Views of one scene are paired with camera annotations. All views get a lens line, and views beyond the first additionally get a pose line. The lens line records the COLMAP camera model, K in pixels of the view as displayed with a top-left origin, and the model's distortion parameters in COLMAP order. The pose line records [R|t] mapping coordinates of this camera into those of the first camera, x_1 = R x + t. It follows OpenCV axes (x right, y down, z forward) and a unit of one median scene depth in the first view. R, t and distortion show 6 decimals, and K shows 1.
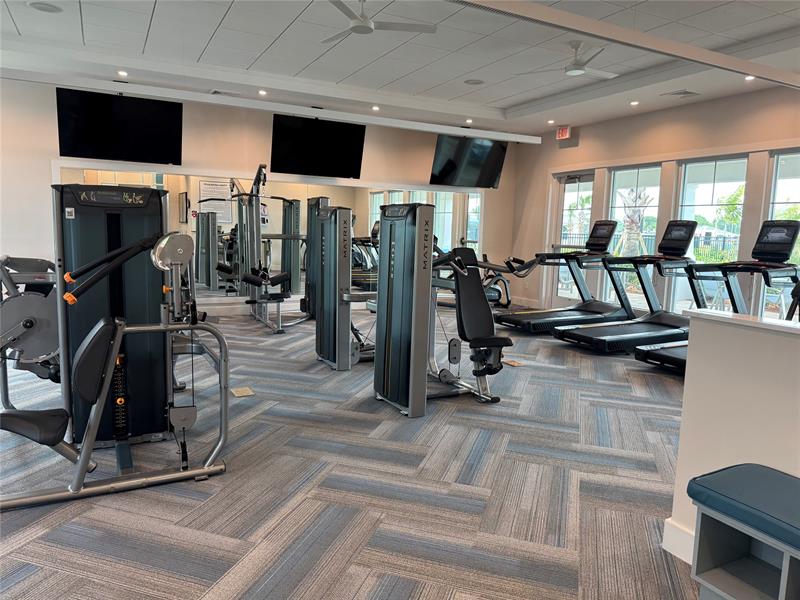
lens RADIAL K [[583.7, 0, 400.0], [0, 583.7, 300.0], [0, 0, 1]] dist [0.083680, -0.121926]
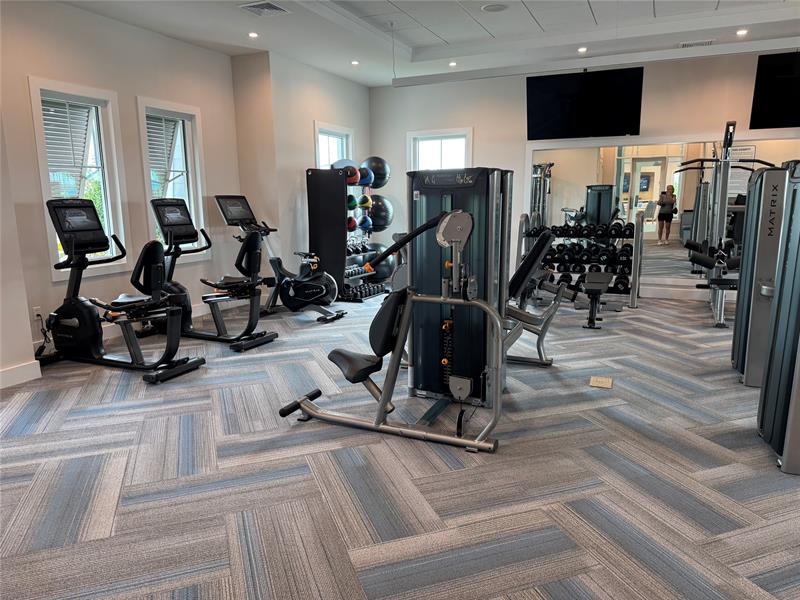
lens RADIAL K [[583.7, 0, 400.0], [0, 583.7, 300.0], [0, 0, 1]] dist [0.083680, -0.121926]
pose [[0.585768, 0.108952, -0.803122, 0.308270], [-0.072658, 0.993993, 0.081851, -0.026483], [0.807215, 0.010408, 0.590166, 0.233680]]
